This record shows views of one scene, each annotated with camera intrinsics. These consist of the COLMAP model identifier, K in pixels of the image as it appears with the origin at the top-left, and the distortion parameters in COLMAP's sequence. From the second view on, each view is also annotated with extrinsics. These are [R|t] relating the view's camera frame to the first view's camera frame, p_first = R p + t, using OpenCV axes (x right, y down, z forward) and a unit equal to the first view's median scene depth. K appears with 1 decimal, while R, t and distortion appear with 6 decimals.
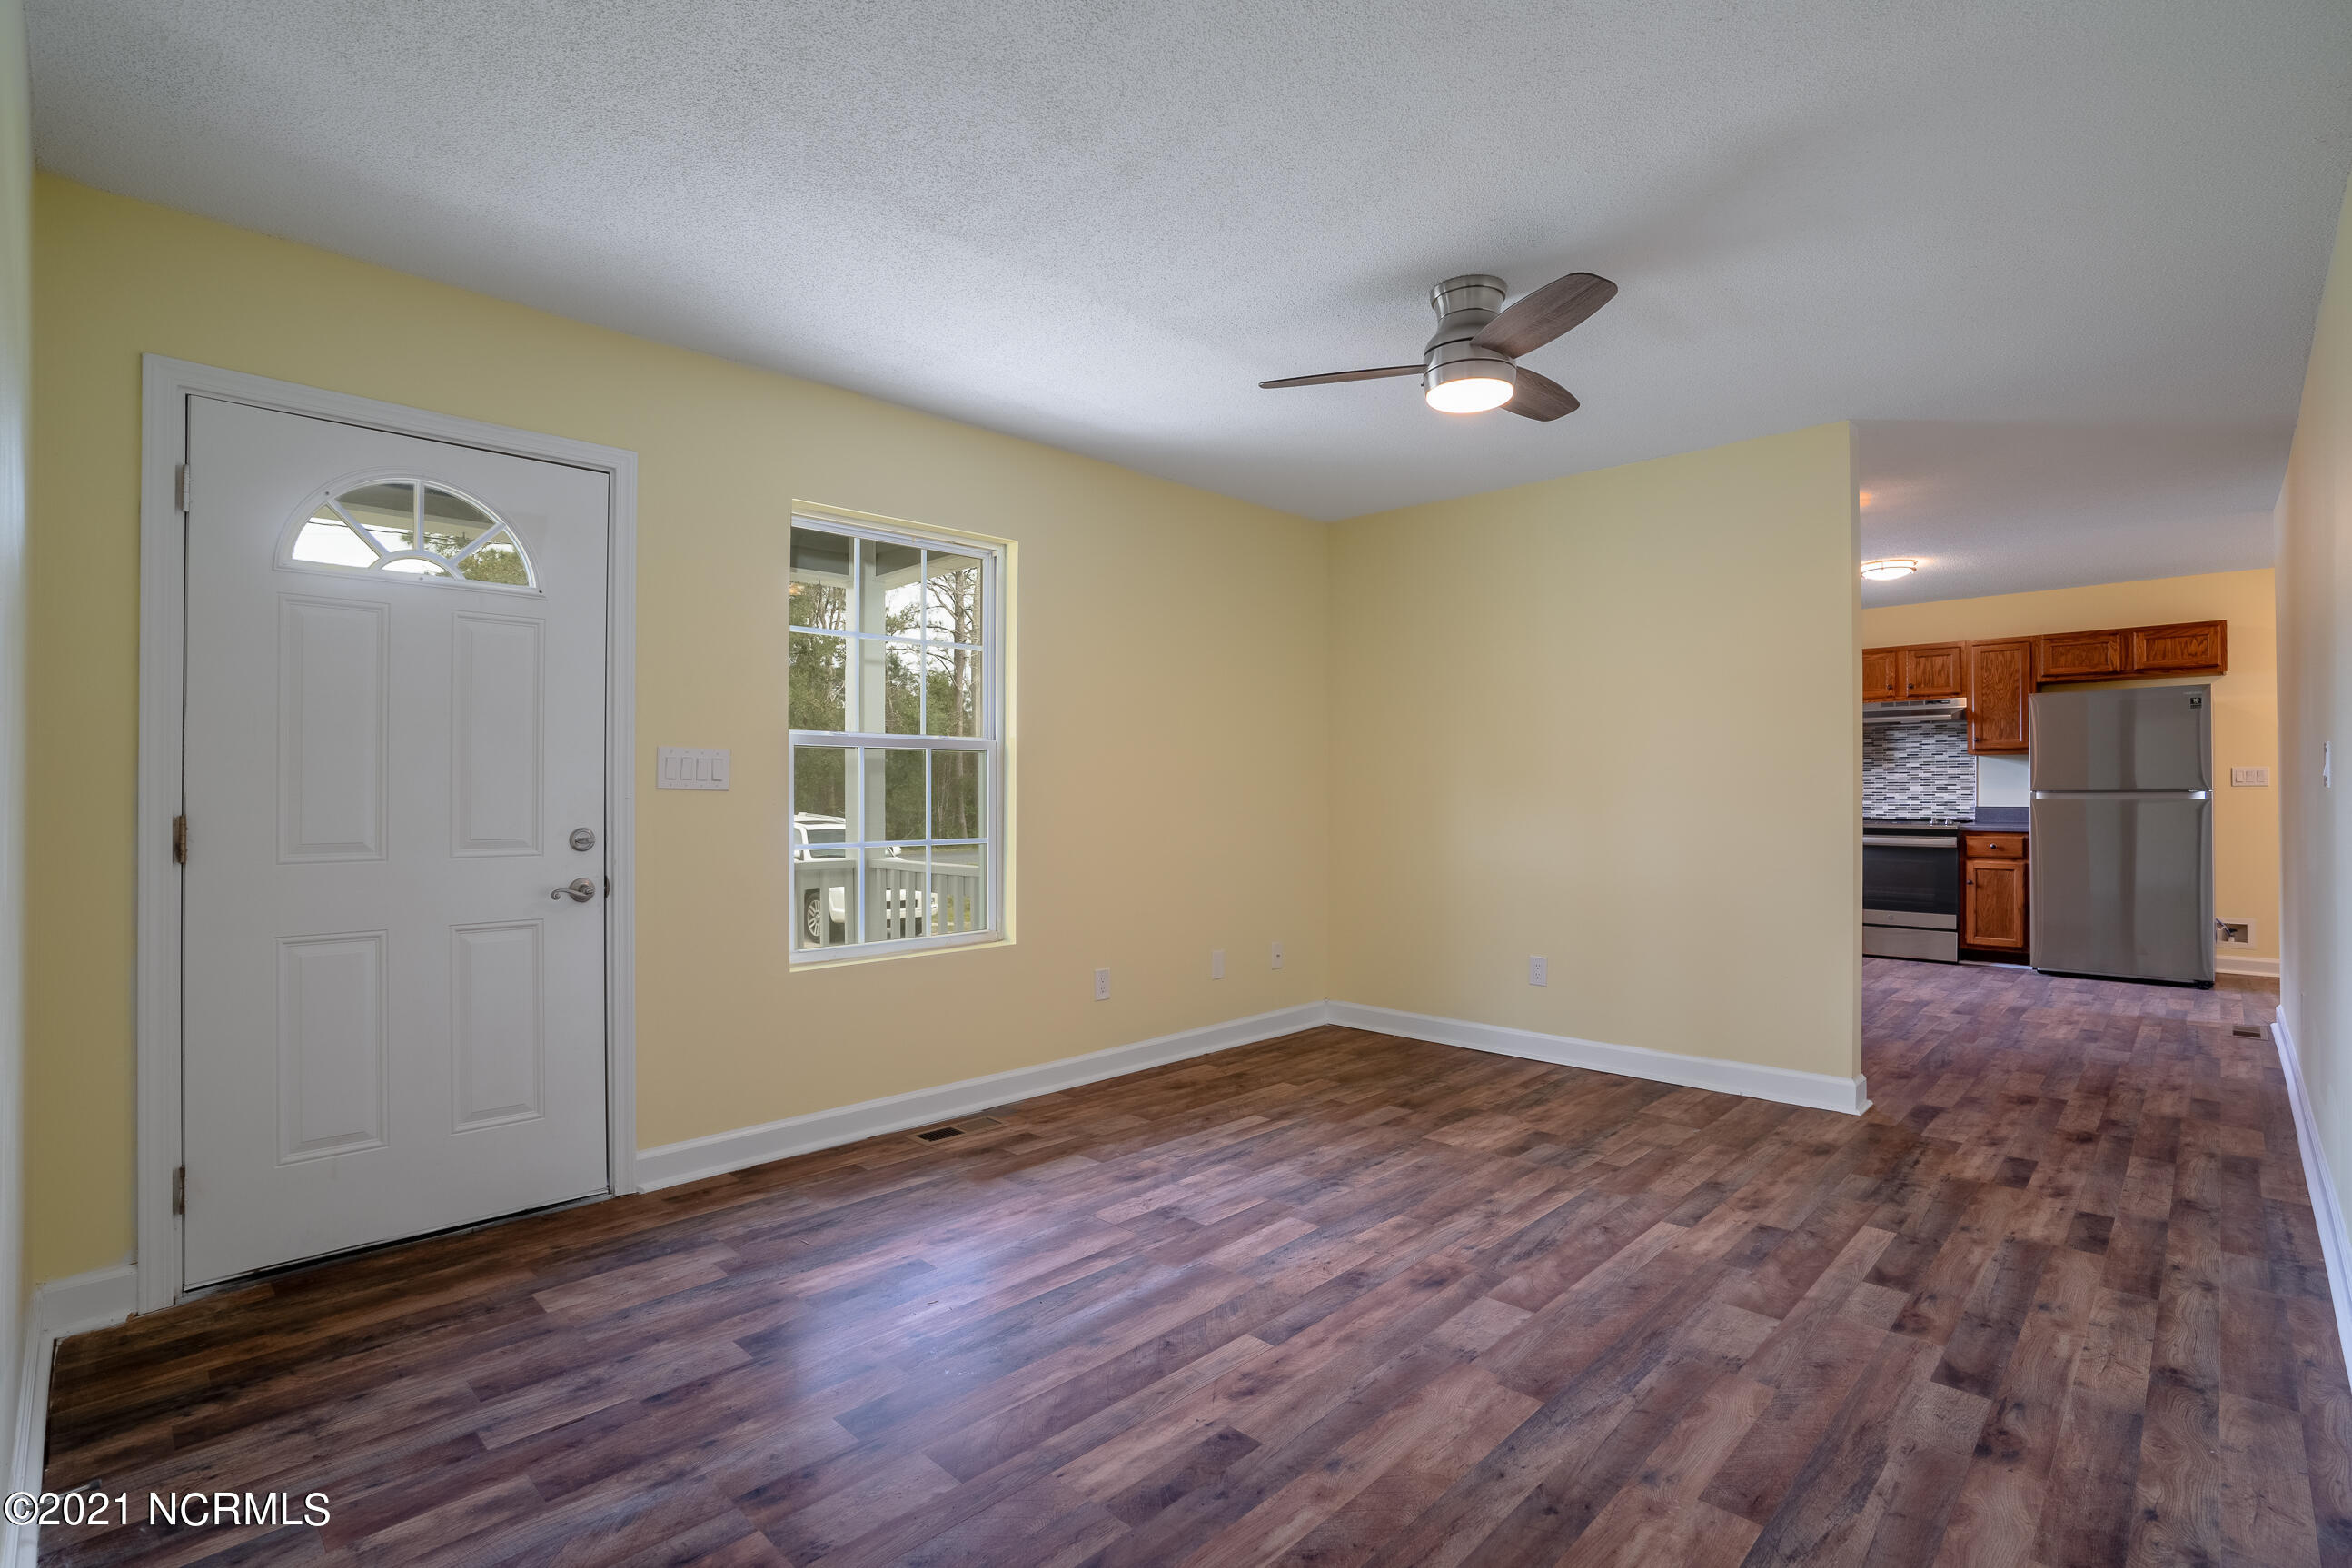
lens RADIAL K [[1103.8, 0, 1170.7], [0, 1103.8, 787.9], [0, 0, 1]] dist [-0.049589, 0.021289]
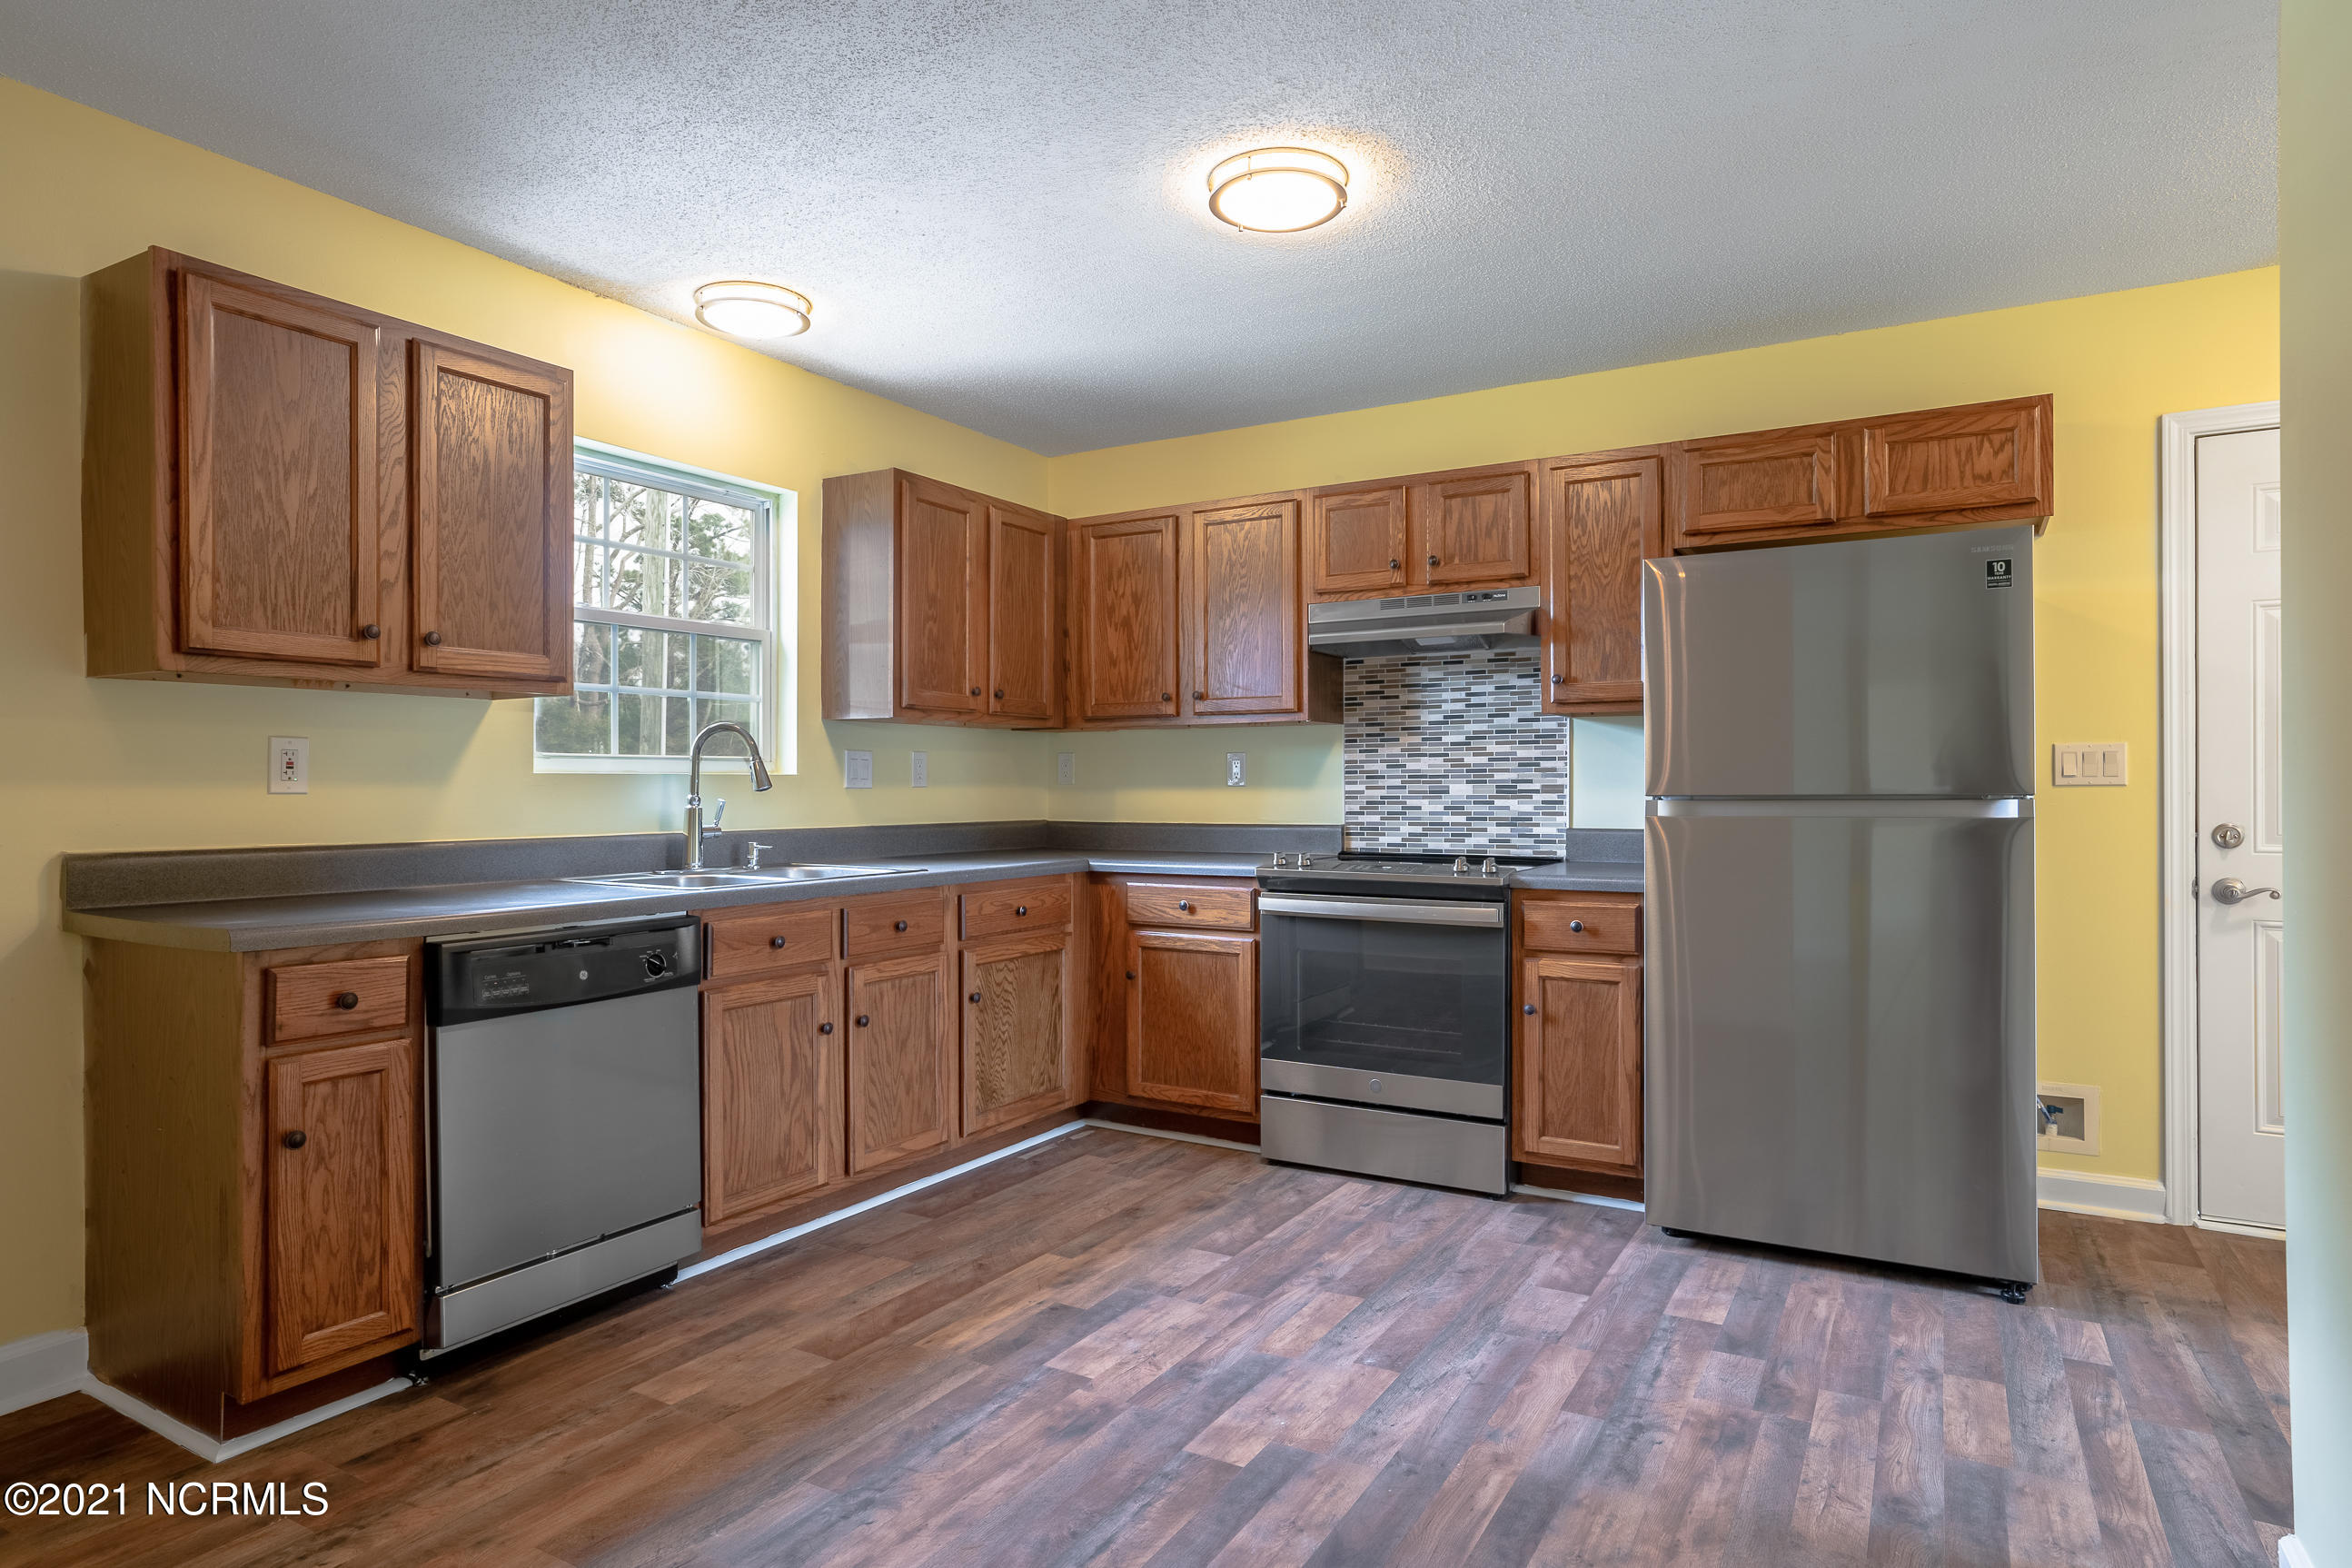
lens RADIAL K [[1313.2, 0, 1164.0], [0, 1313.2, 793.5], [0, 0, 1]] dist [-0.014842, 0.001299]
pose [[0.970826, 0.001575, 0.239780, 0.083025], [-0.002707, 0.999987, 0.004393, 0.000047], [-0.239770, -0.004914, 0.970817, 0.093060]]
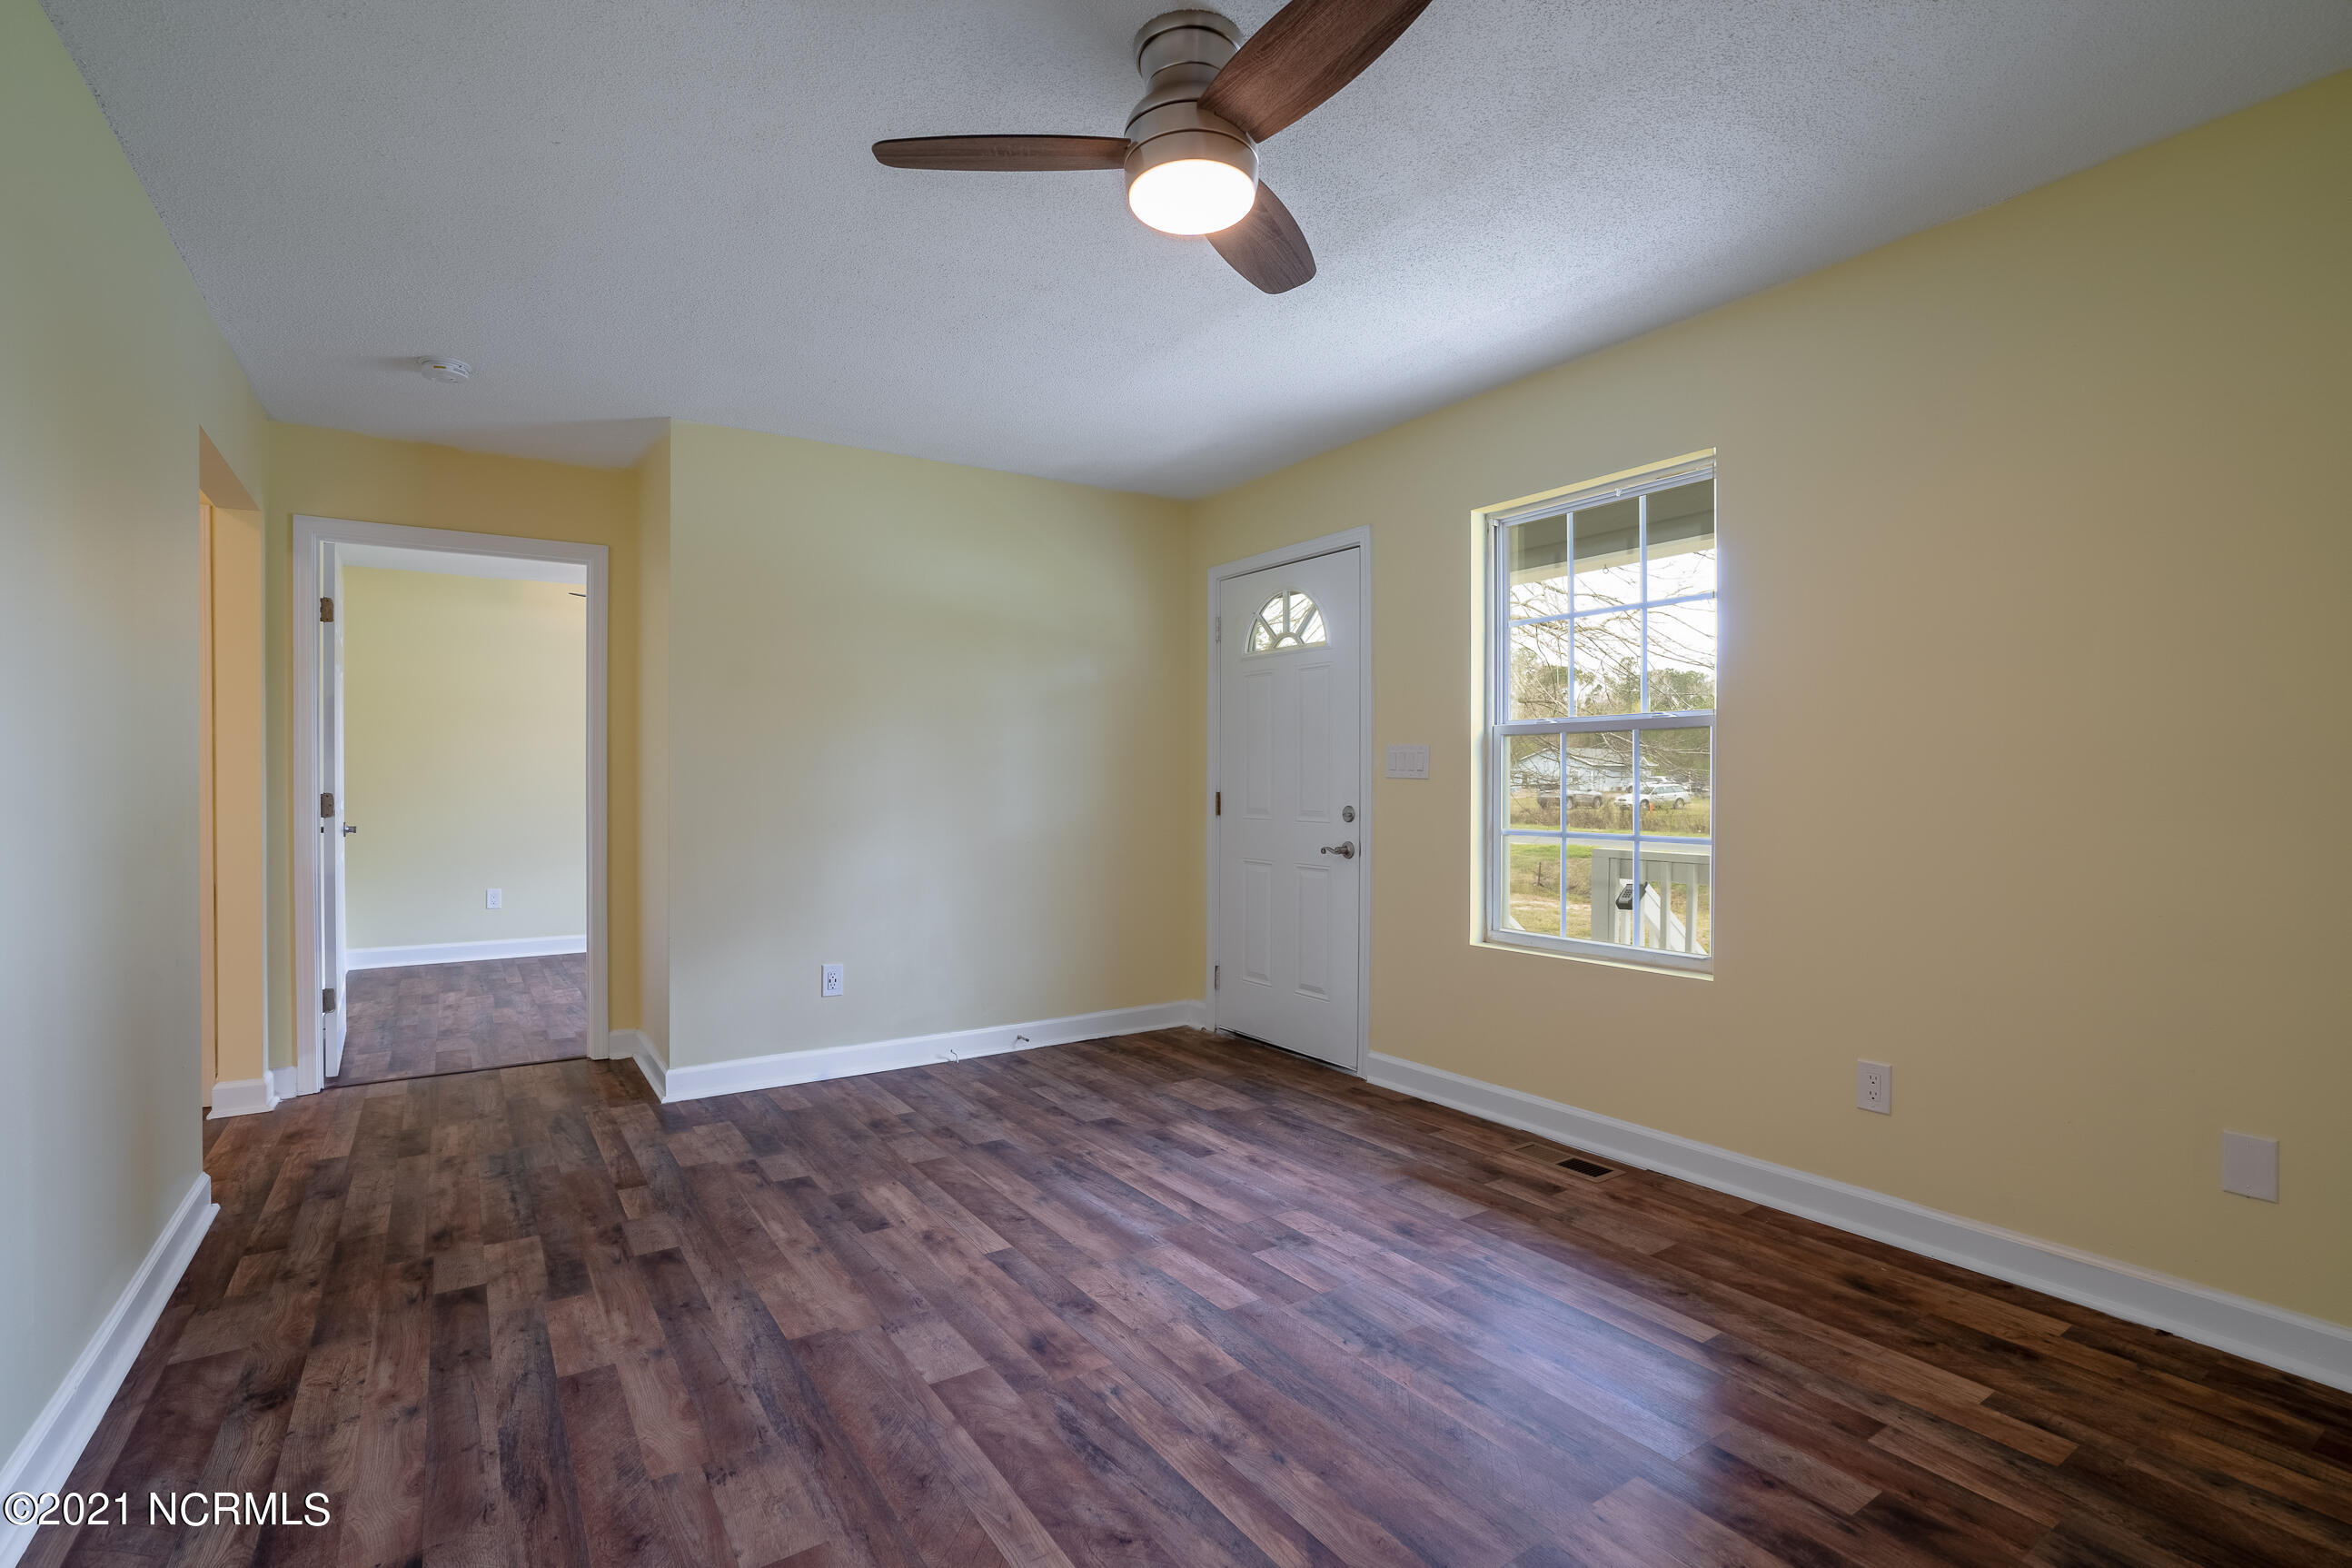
lens RADIAL K [[1103.8, 0, 1185.5], [0, 1103.8, 778.1], [0, 0, 1]] dist [-0.049589, 0.021289]
pose [[-0.197543, -0.002398, -0.980291, 1.132365], [0.005605, 0.999978, -0.003575, 0.008192], [0.980278, -0.006201, -0.197525, 1.365196]]
